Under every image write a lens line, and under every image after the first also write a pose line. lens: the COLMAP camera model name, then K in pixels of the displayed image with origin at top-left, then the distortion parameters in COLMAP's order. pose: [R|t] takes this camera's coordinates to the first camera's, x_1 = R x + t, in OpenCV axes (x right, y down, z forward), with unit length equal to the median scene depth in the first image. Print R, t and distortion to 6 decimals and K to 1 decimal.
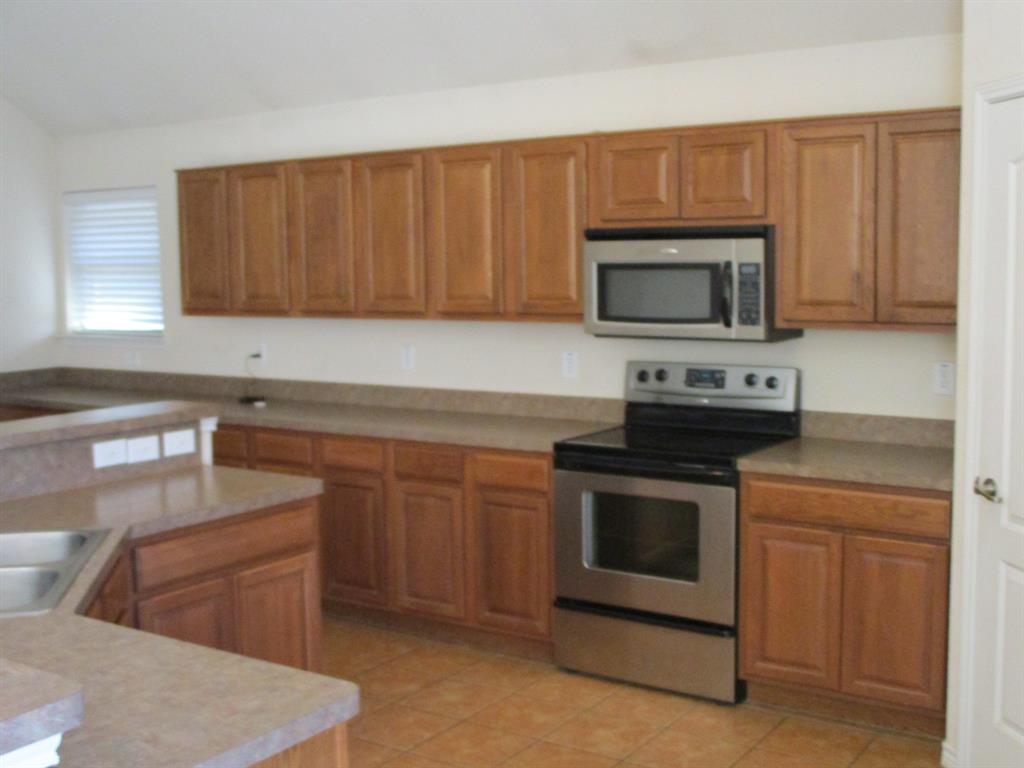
lens RADIAL K [[1200.2, 0, 514.4], [0, 1200.2, 389.1], [0, 0, 1]] dist [-0.032164, 0.000000]
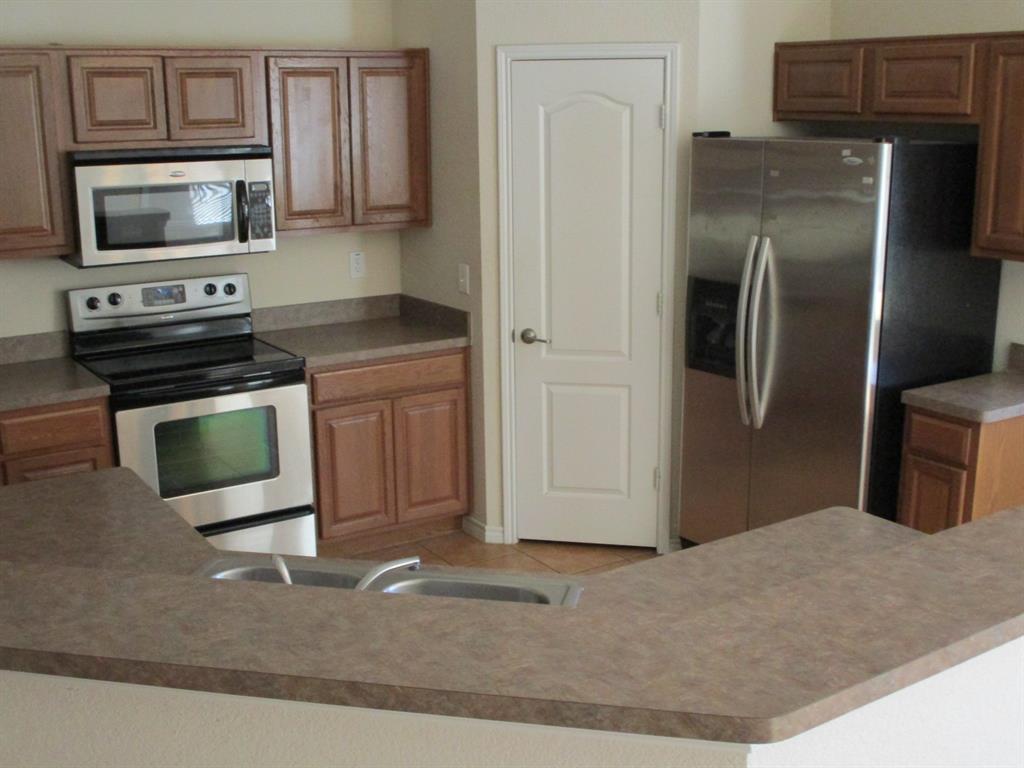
lens RADIAL K [[1200.2, 0, 515.4], [0, 1200.2, 380.2], [0, 0, 1]] dist [-0.032164, 0.000000]
pose [[0.387085, -0.204787, 0.899015, -0.734134], [0.106351, 0.978432, 0.177086, -0.096965], [-0.915890, 0.027064, 0.400516, 0.357188]]
